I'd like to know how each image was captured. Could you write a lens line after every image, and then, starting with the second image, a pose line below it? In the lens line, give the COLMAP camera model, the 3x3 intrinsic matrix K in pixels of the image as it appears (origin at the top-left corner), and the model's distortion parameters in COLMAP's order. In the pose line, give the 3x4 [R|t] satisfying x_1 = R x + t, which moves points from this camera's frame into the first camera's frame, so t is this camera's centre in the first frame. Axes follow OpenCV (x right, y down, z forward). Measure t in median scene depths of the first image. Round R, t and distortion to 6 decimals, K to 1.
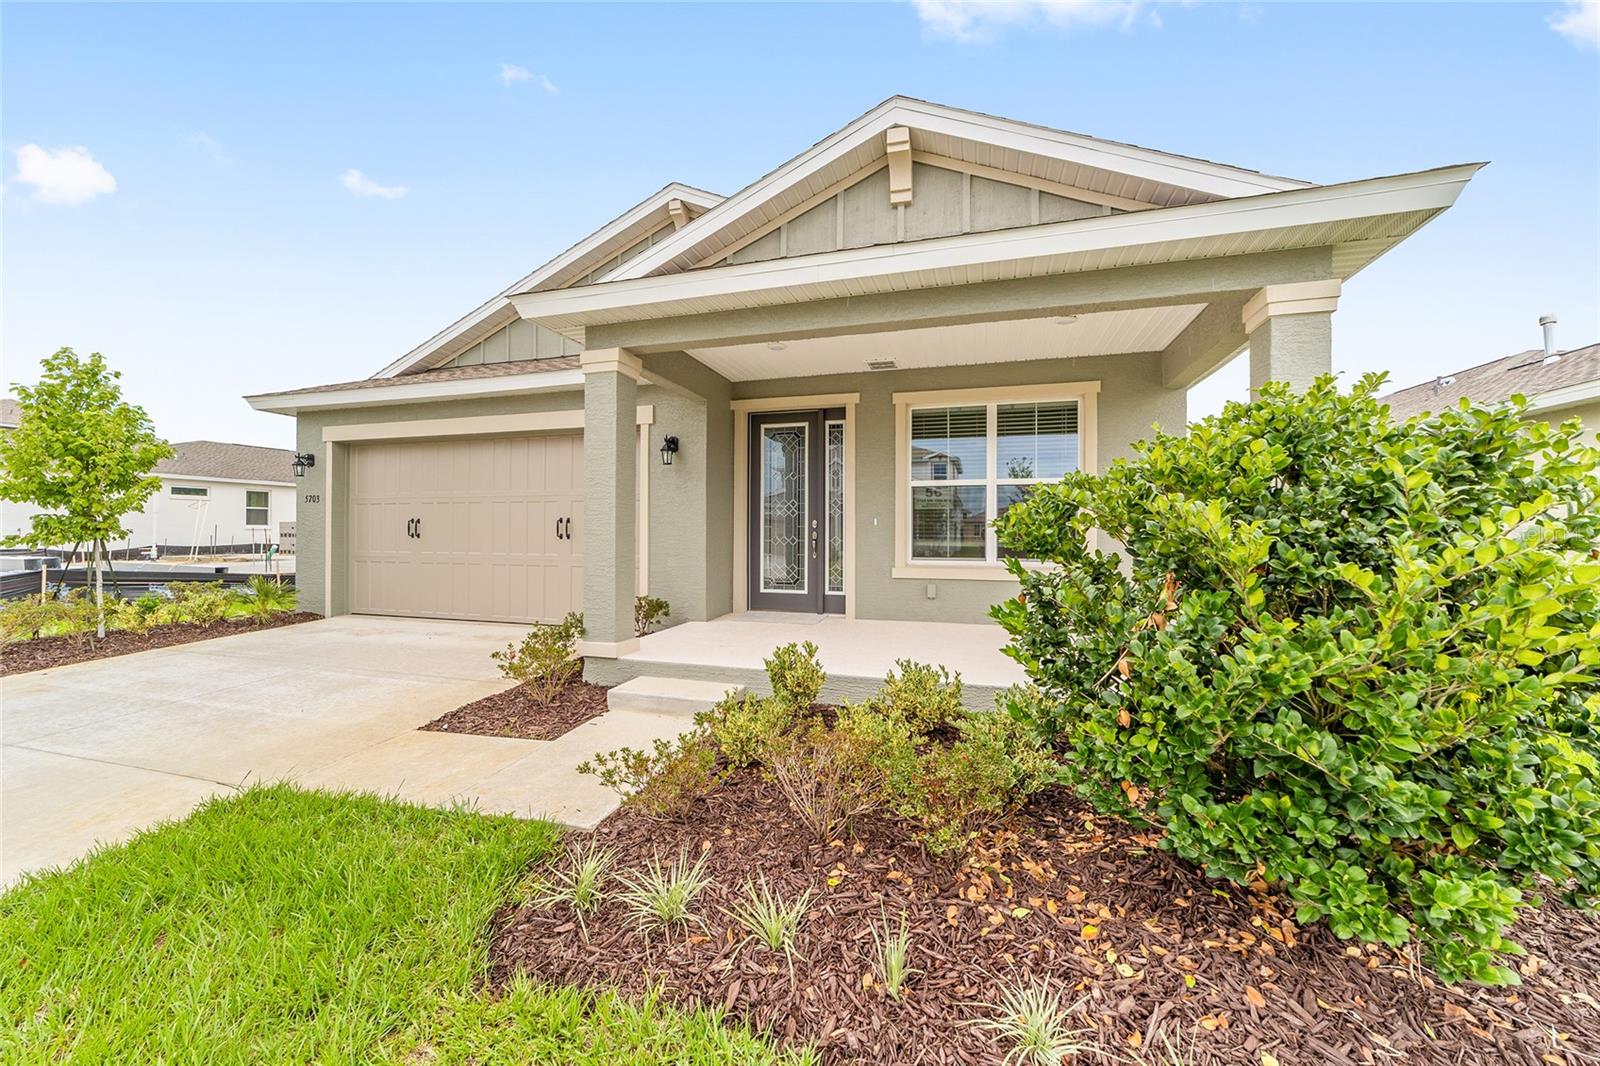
lens RADIAL K [[616.6, 0, 797.1], [0, 616.6, 530.2], [0, 0, 1]] dist [-0.003848, 0.002626]
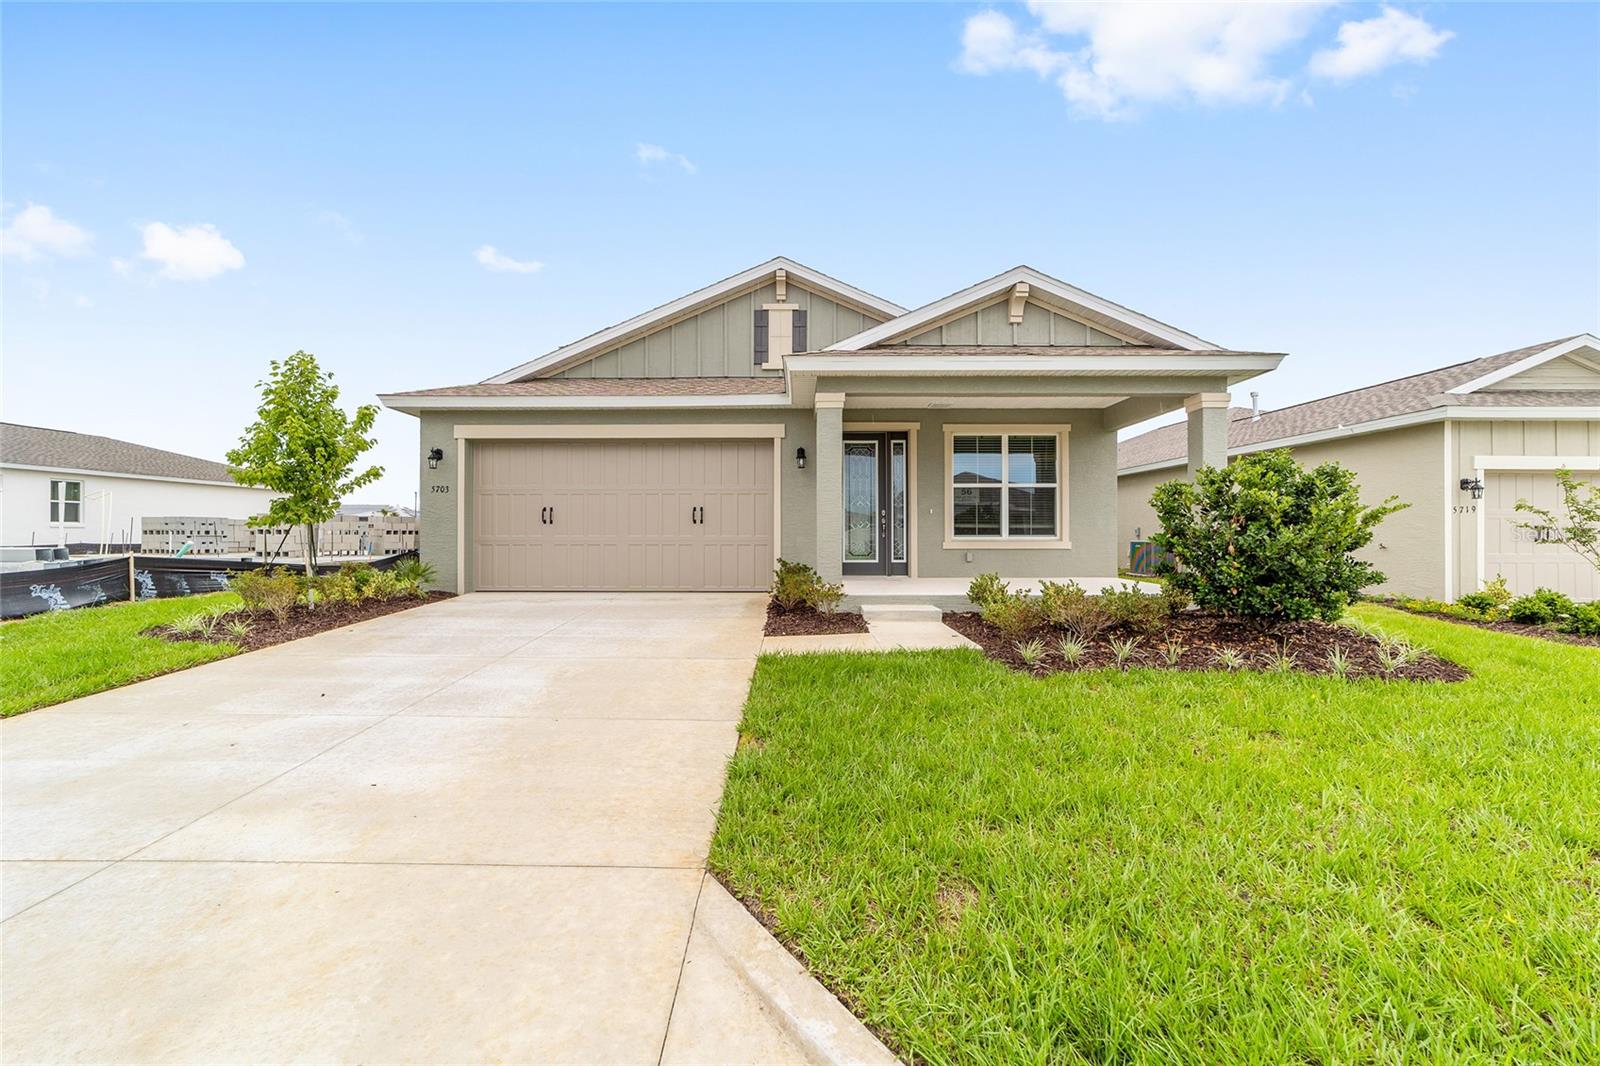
lens RADIAL K [[616.6, 0, 800.7], [0, 616.6, 531.2], [0, 0, 1]] dist [-0.003848, 0.002626]
pose [[0.957376, -0.003849, 0.288818, -0.599059], [0.004469, 0.999989, -0.001487, 0.036052], [-0.288809, 0.002714, 0.957383, -0.316885]]
